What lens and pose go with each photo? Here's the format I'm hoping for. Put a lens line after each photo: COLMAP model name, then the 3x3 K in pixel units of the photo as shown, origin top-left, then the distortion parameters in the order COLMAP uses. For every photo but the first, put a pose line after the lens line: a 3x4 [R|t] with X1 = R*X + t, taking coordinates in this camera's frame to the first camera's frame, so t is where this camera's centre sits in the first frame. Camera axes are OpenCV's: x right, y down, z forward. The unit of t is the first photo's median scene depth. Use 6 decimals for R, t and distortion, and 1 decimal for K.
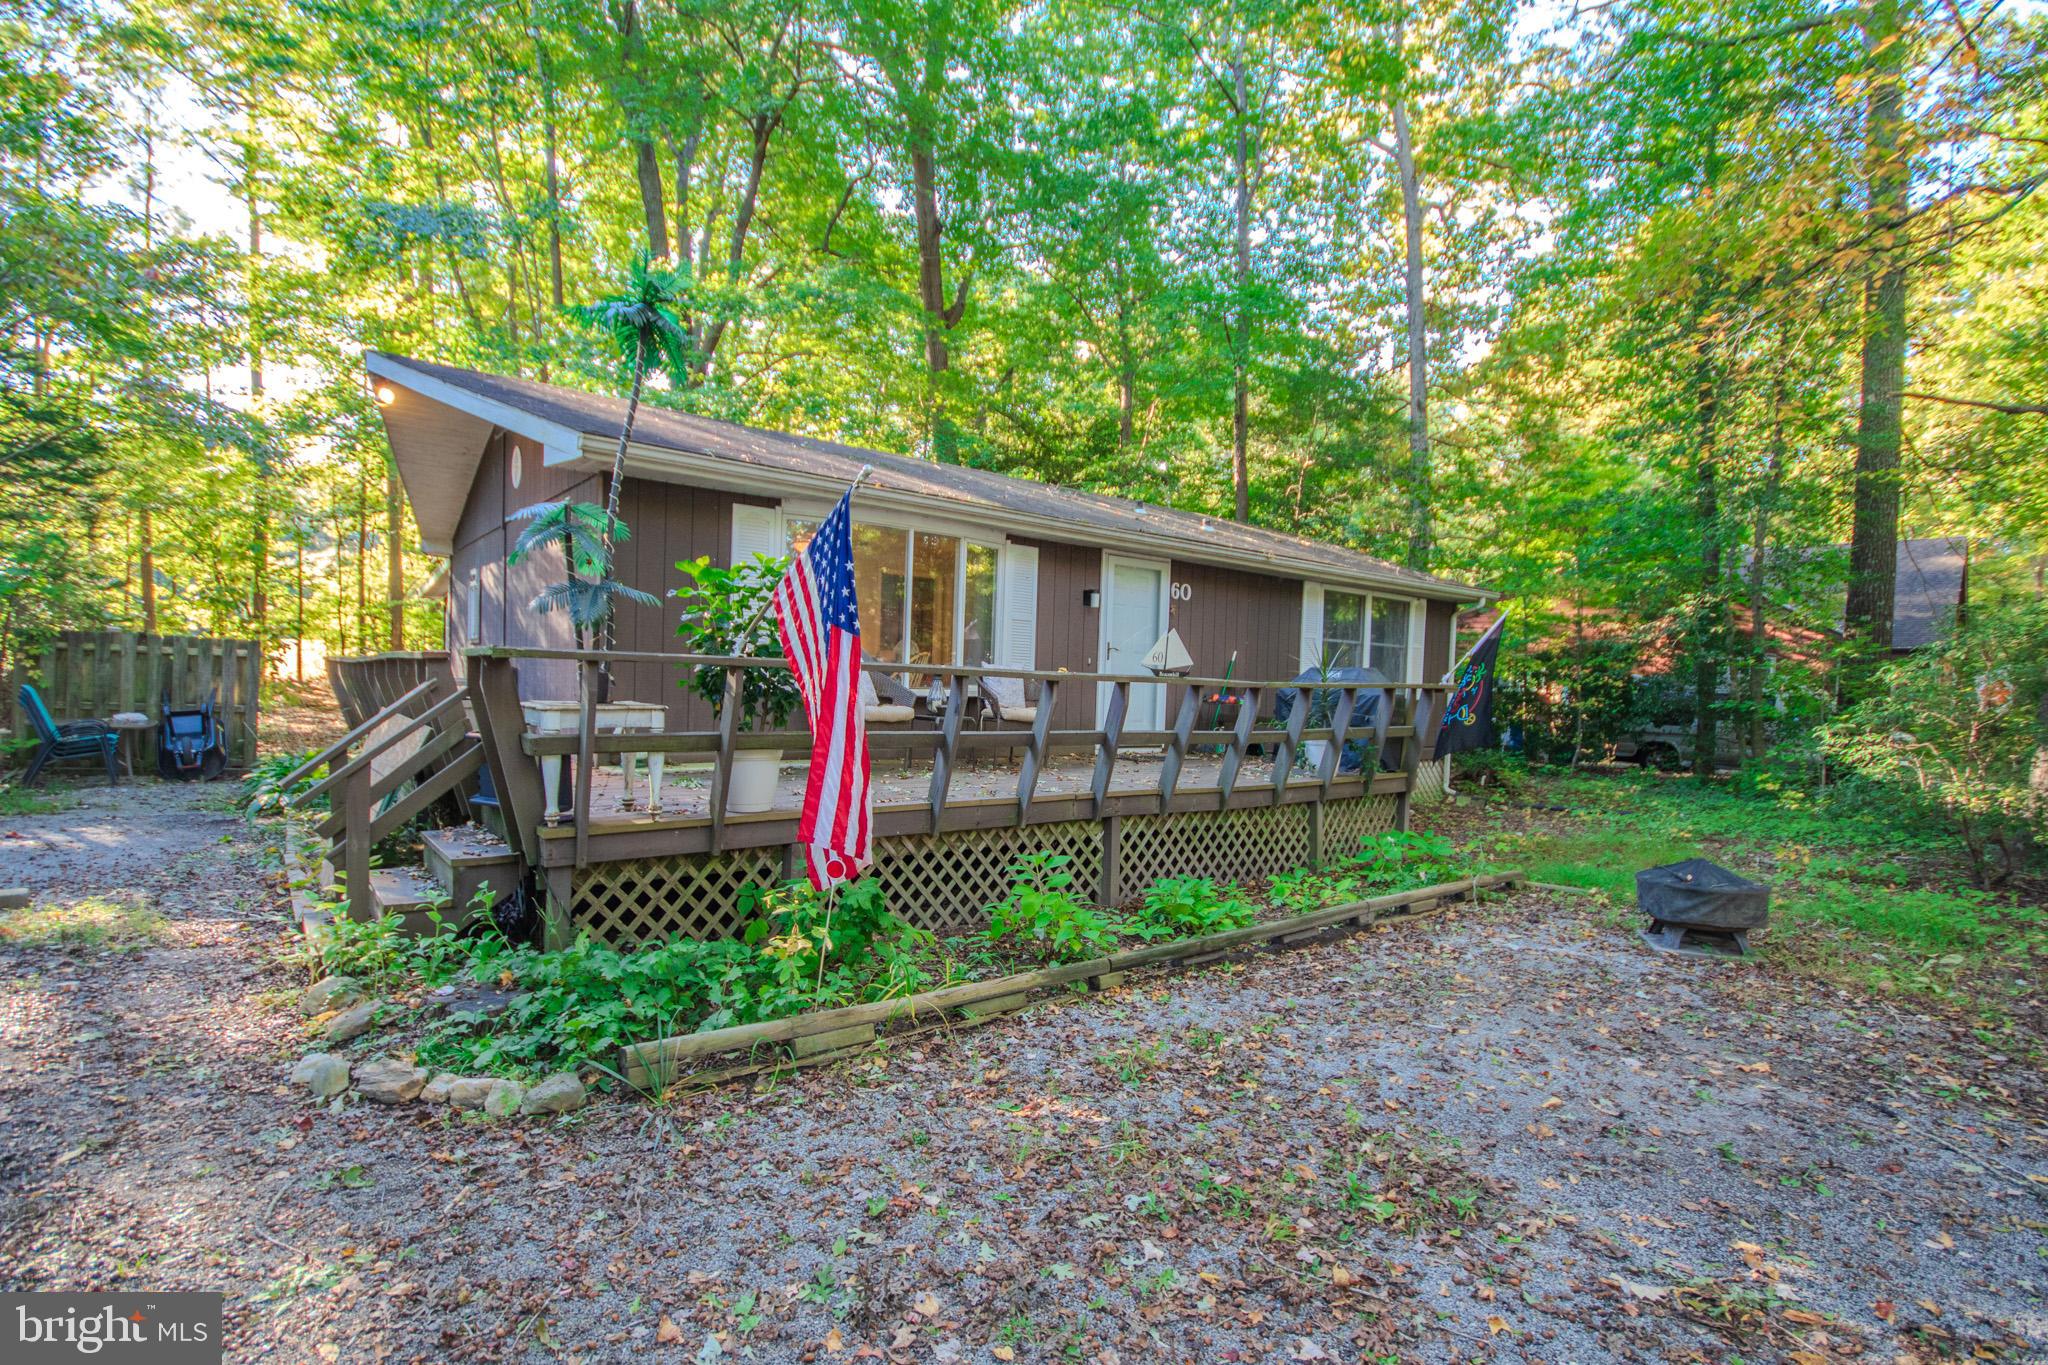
lens RADIAL K [[947.9, 0, 1013.6], [0, 947.9, 720.1], [0, 0, 1]] dist [-0.002250, -0.000504]
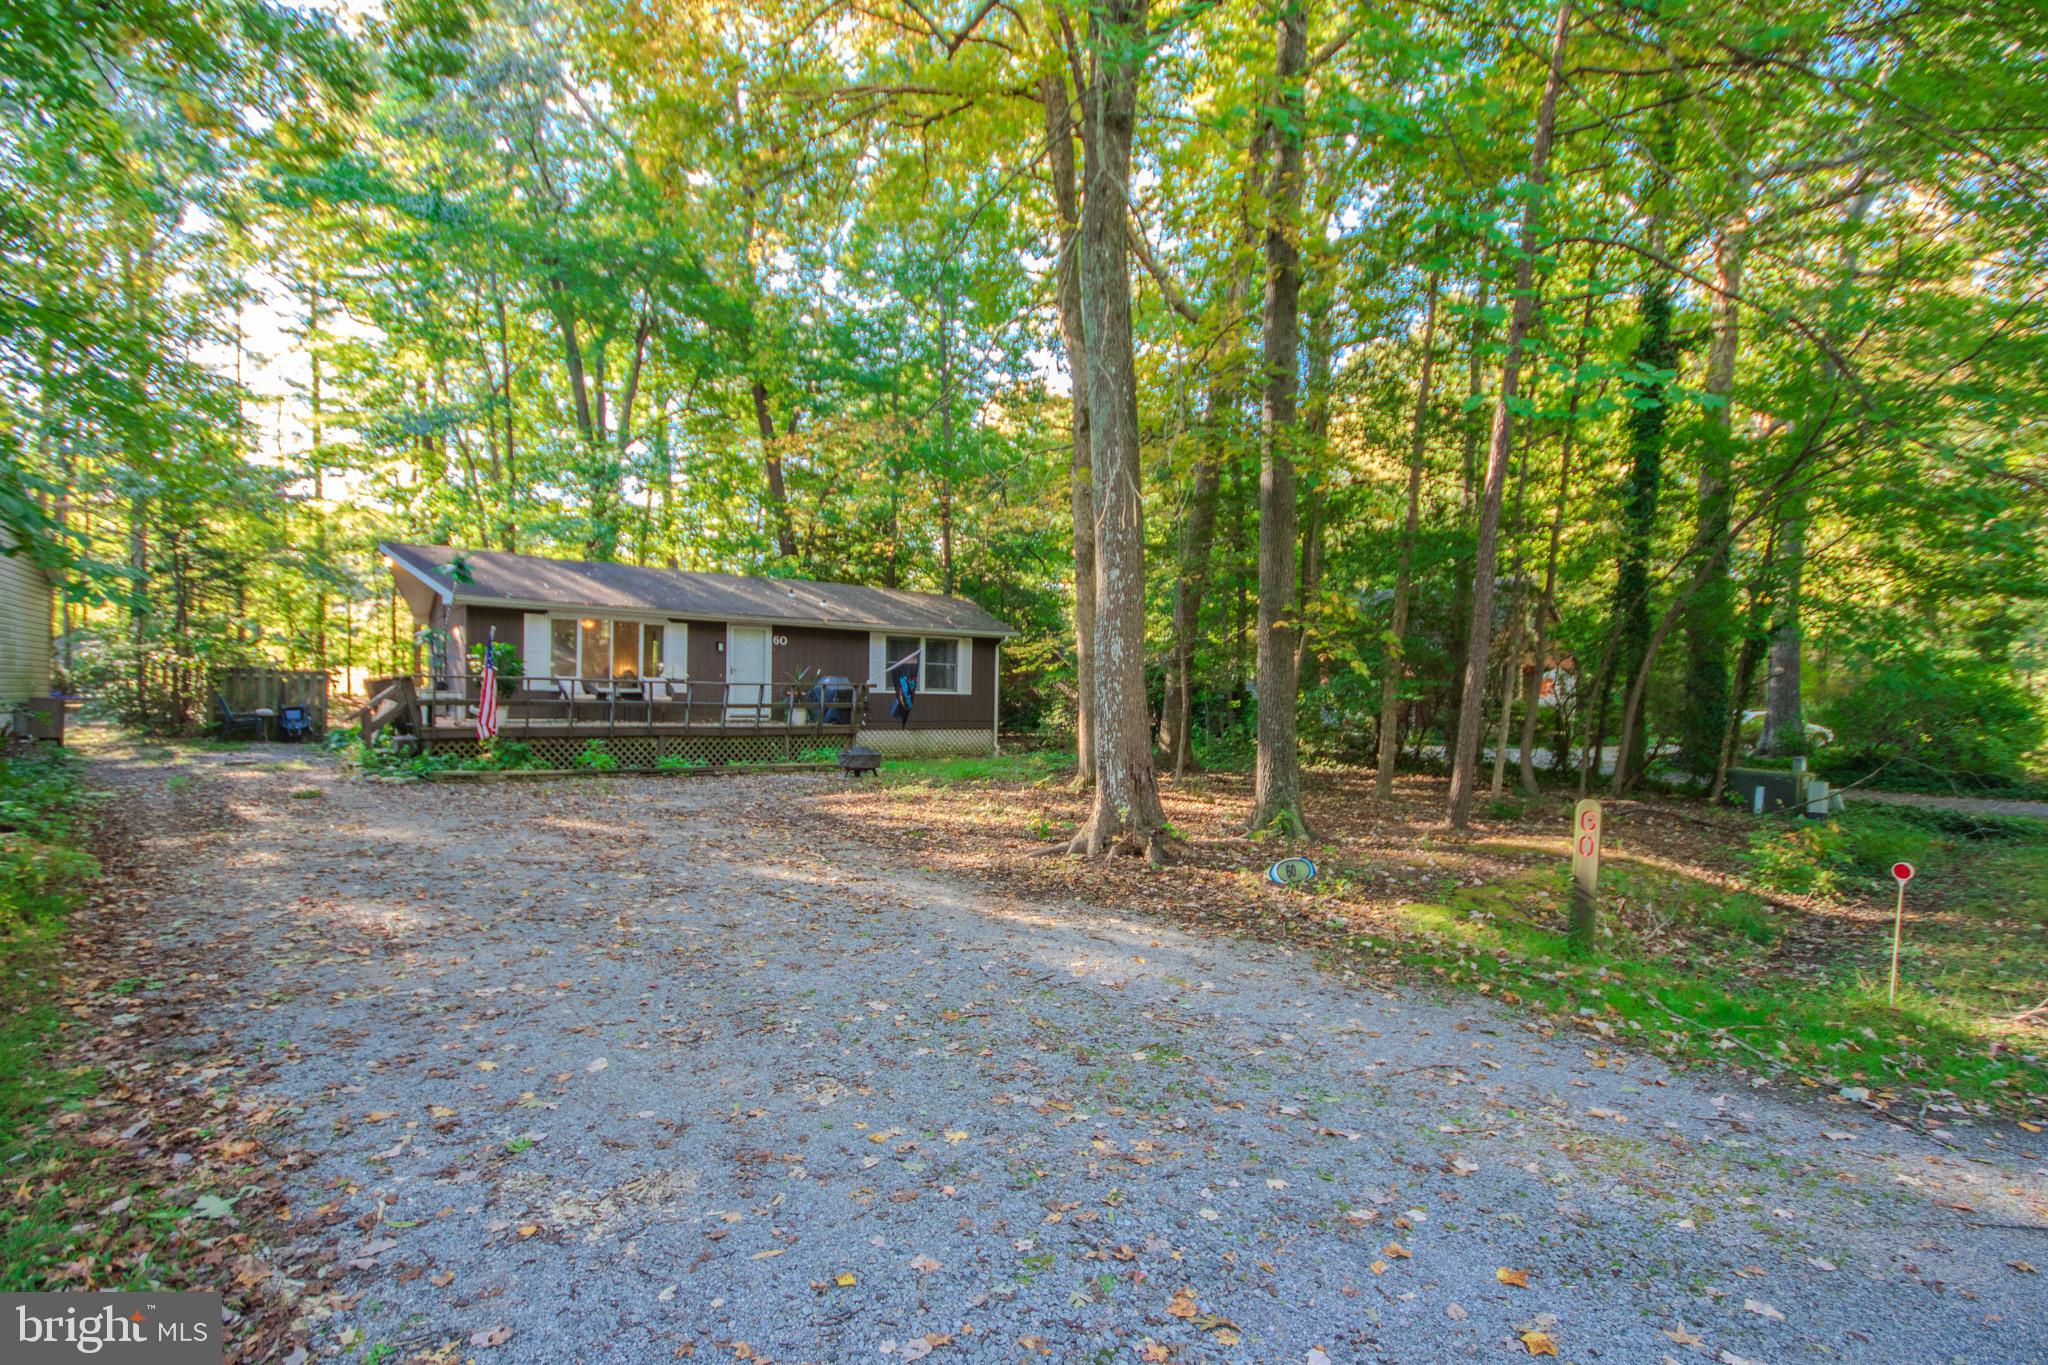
lens RADIAL K [[947.9, 0, 1013.6], [0, 947.9, 720.1], [0, 0, 1]] dist [-0.002250, -0.000504]
pose [[0.999418, -0.009472, -0.032776, 0.491476], [0.008844, 0.999775, -0.019262, 0.048931], [0.032951, 0.018961, 0.999277, -0.656183]]
